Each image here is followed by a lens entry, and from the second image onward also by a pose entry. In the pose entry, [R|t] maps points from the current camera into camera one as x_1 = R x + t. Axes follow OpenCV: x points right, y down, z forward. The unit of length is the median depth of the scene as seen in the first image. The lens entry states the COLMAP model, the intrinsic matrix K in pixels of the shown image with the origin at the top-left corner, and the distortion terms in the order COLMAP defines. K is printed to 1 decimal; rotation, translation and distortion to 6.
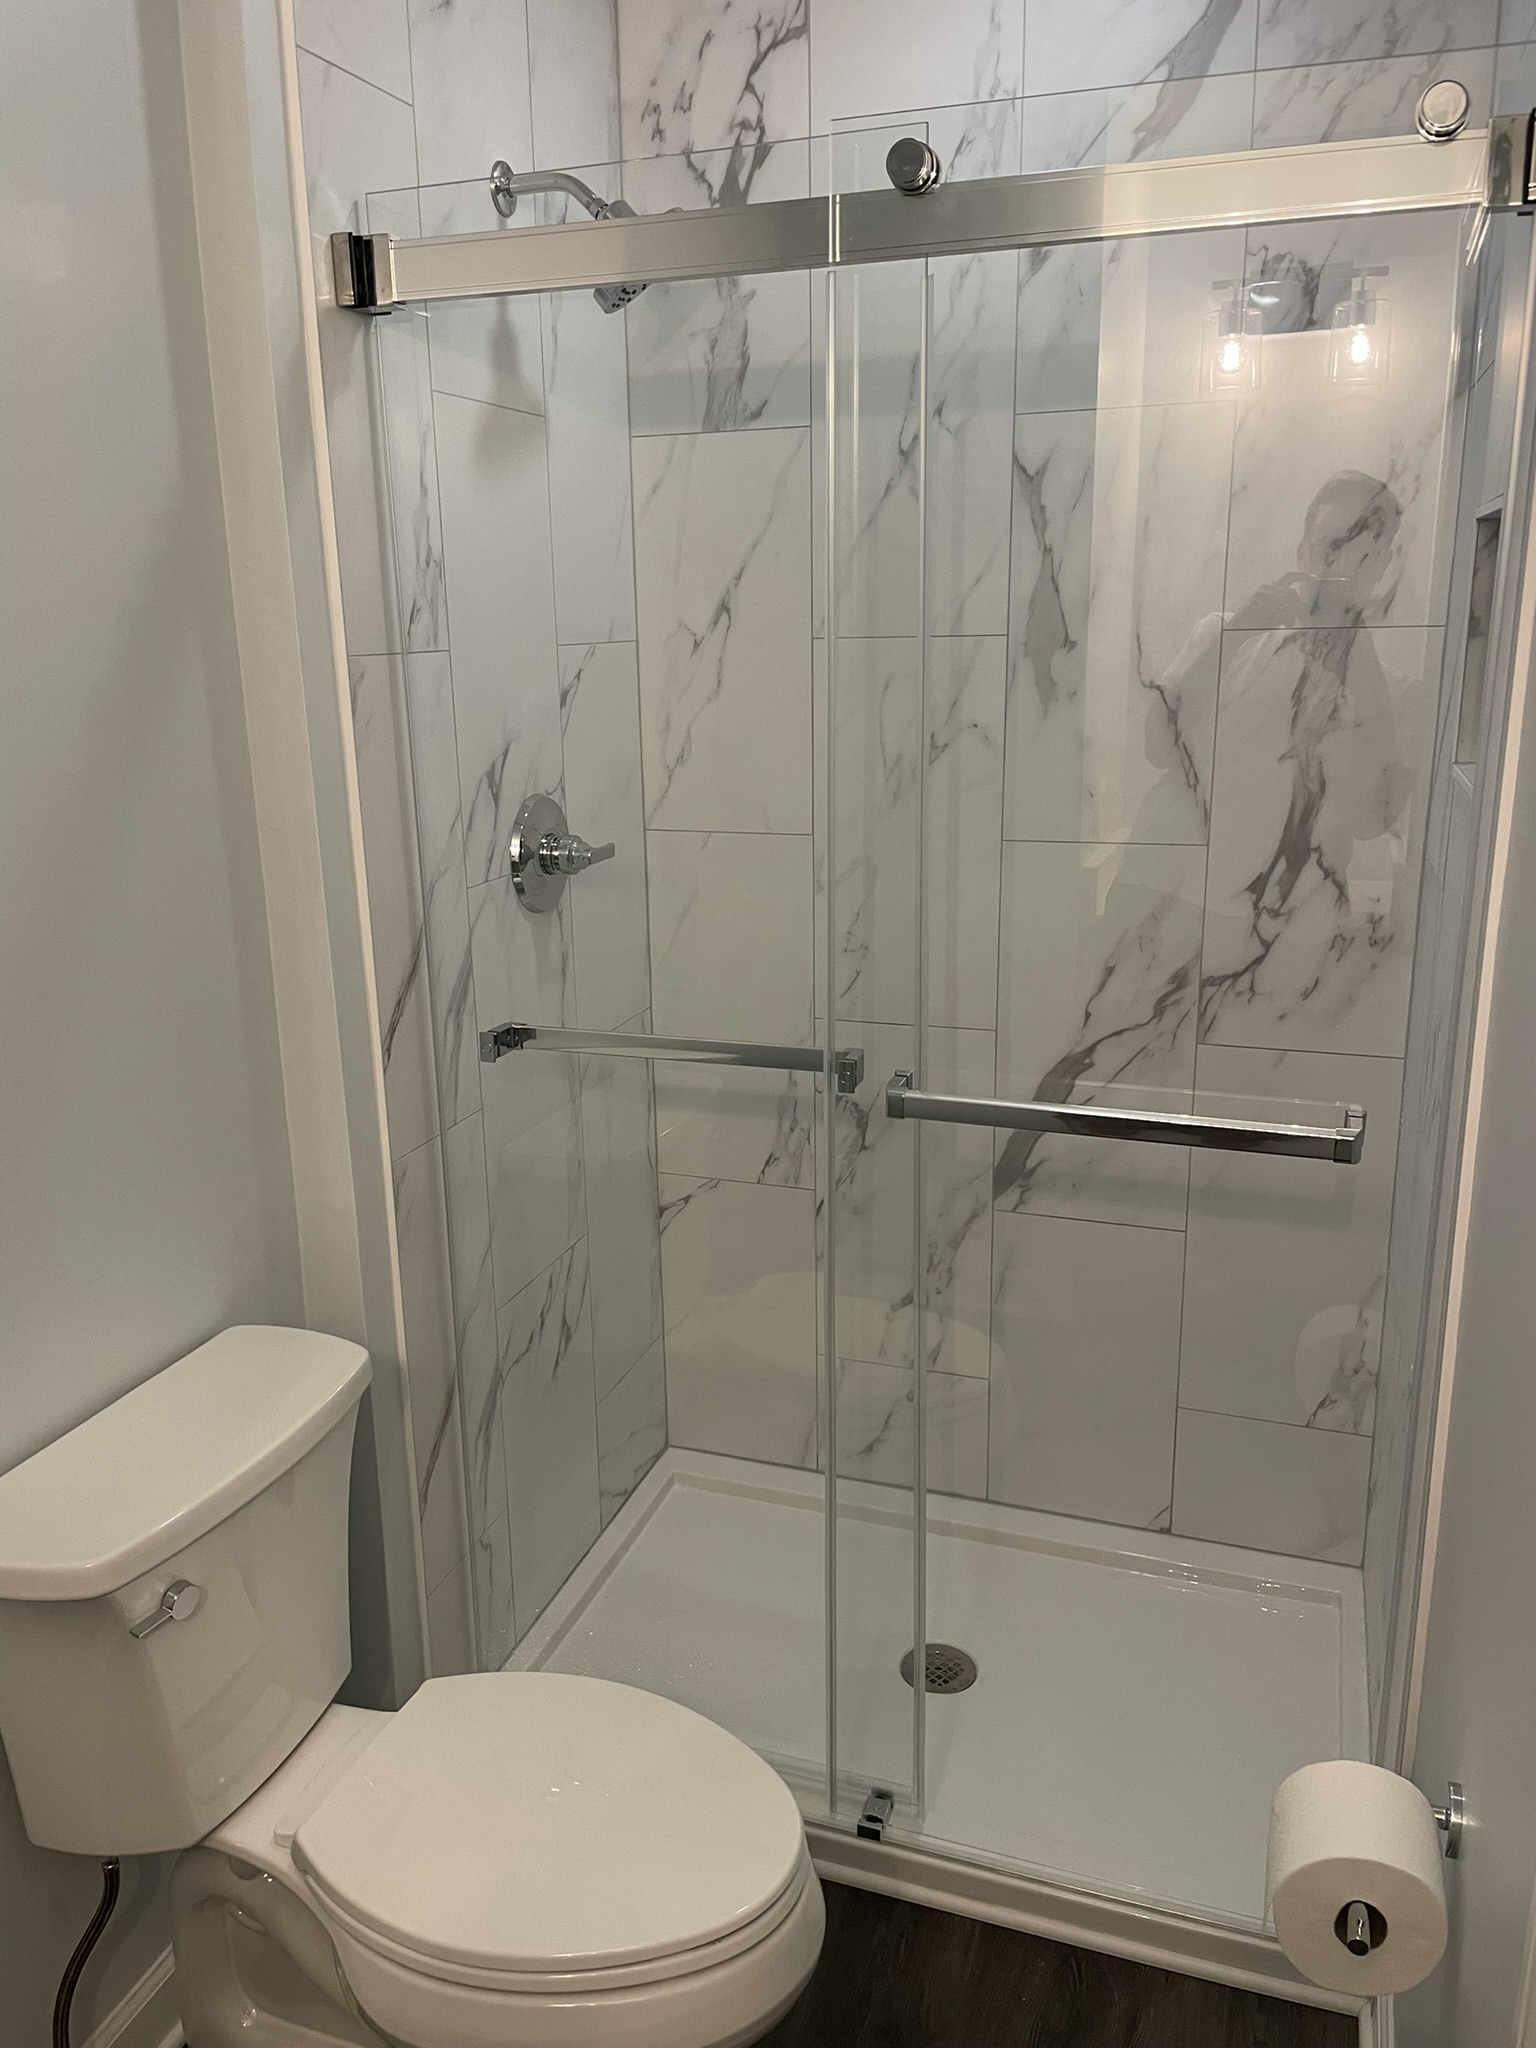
lens RADIAL K [[1553.3, 0, 746.6], [0, 1553.3, 1025.9], [0, 0, 1]] dist [0.089318, -0.123369]
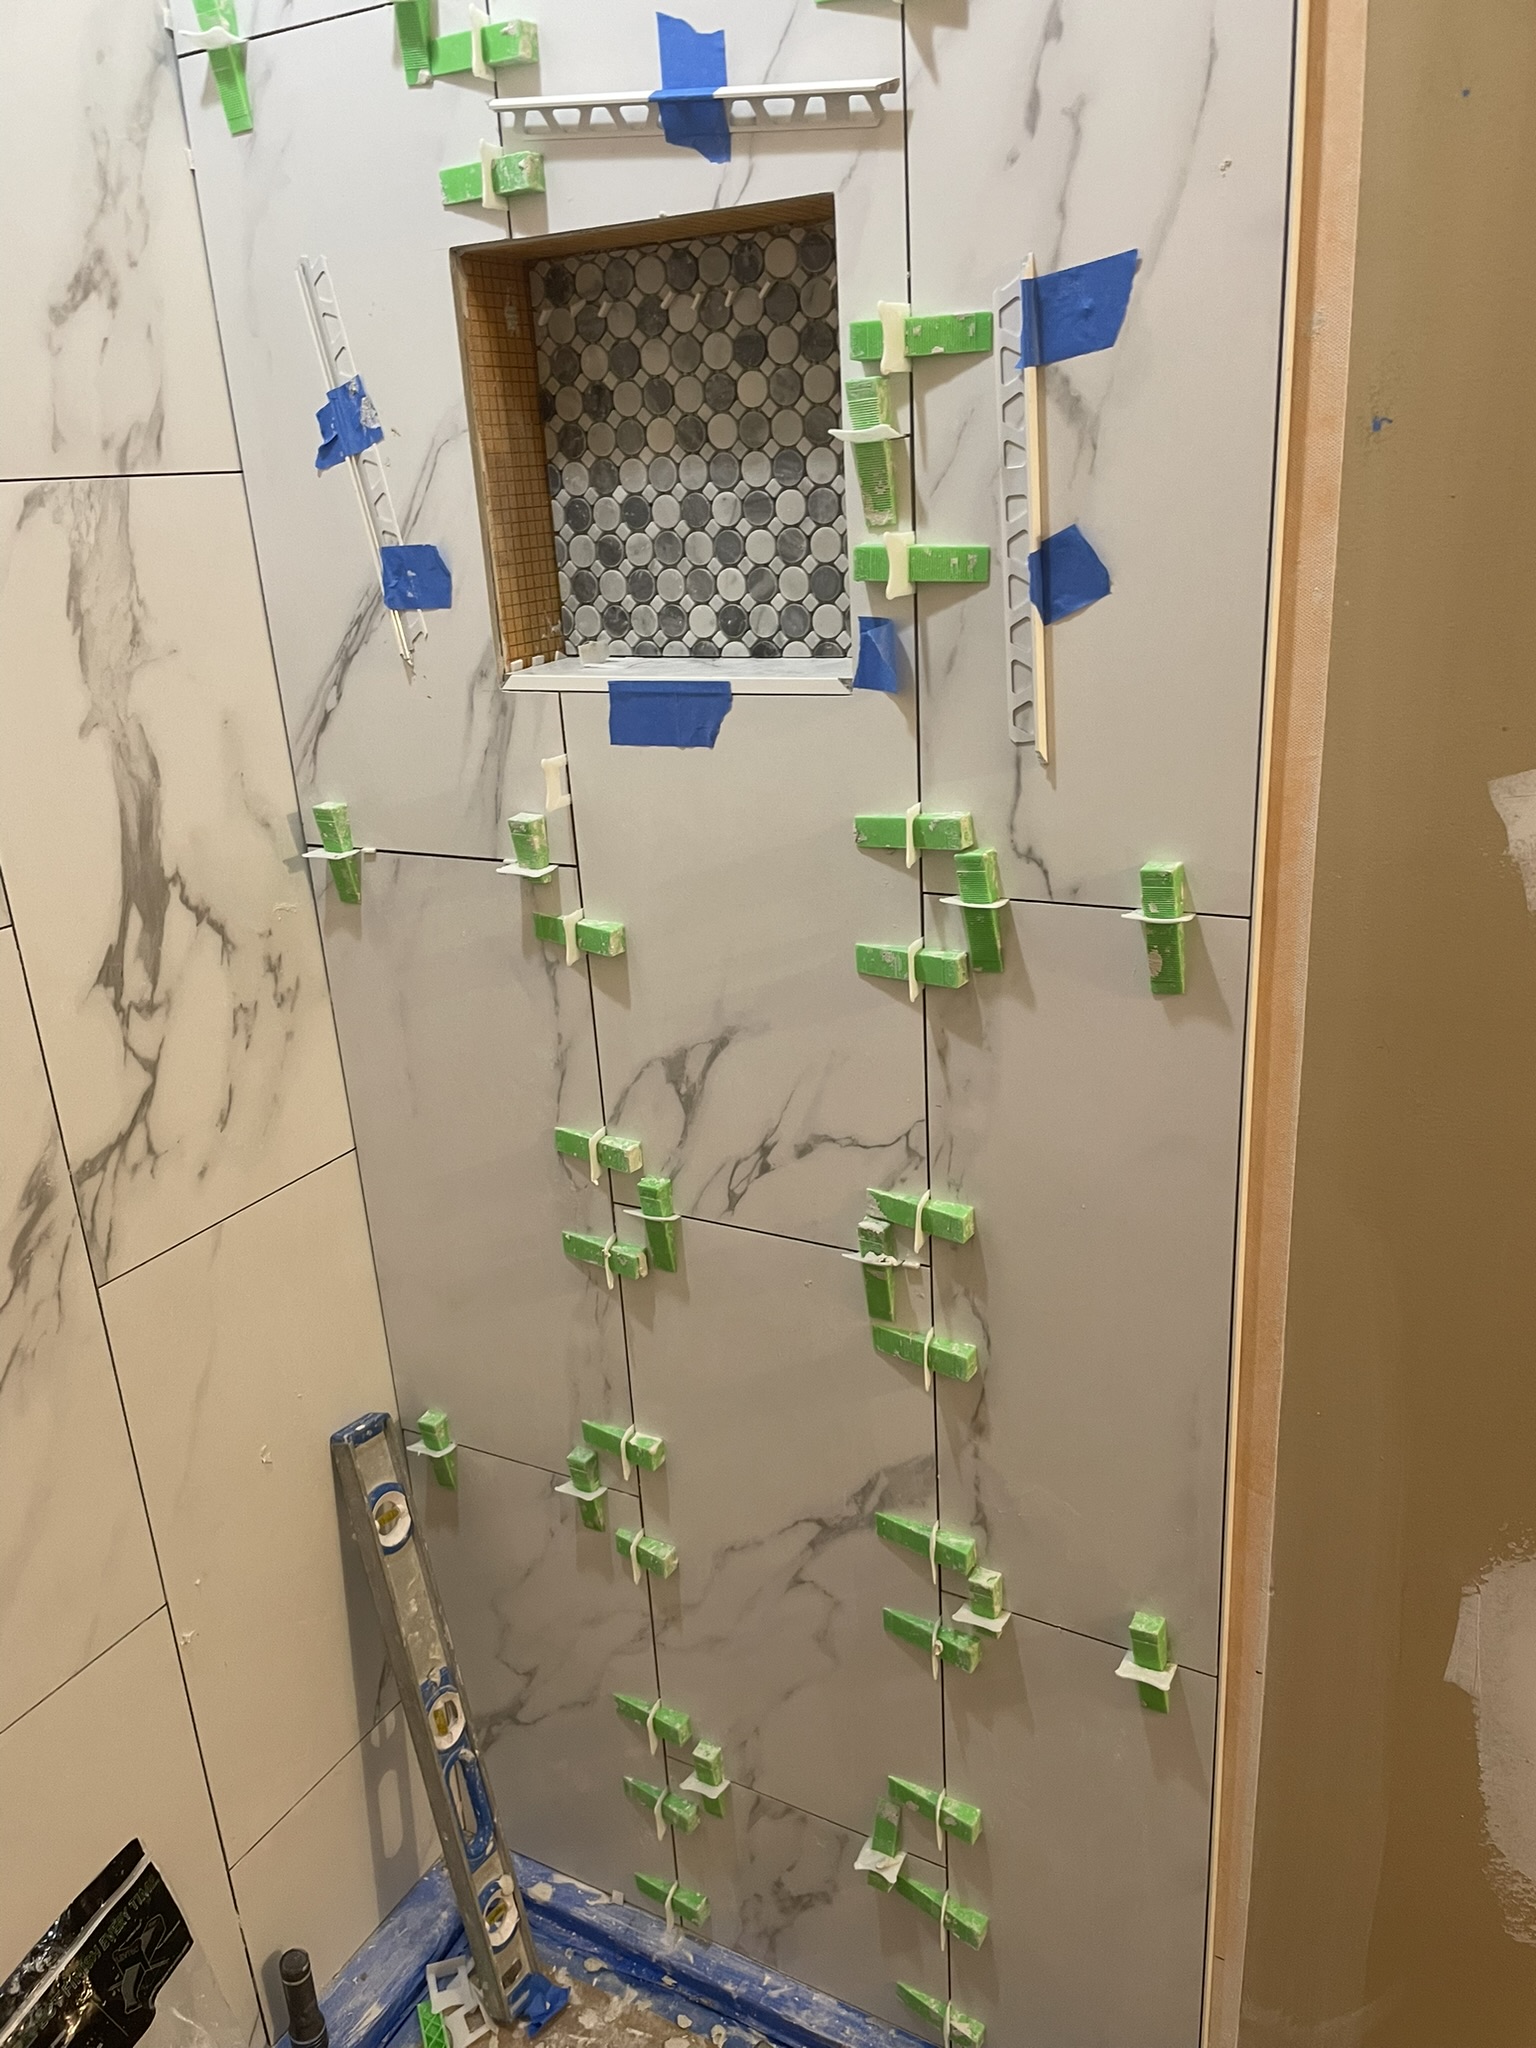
lens RADIAL K [[1553.3, 0, 765.9], [0, 1553.3, 1034.7], [0, 0, 1]] dist [0.089318, -0.123369]
pose [[0.158143, -0.326982, 0.931705, -0.148087], [0.307742, 0.912903, 0.268149, -0.145337], [-0.938235, 0.244319, 0.244995, 0.665168]]
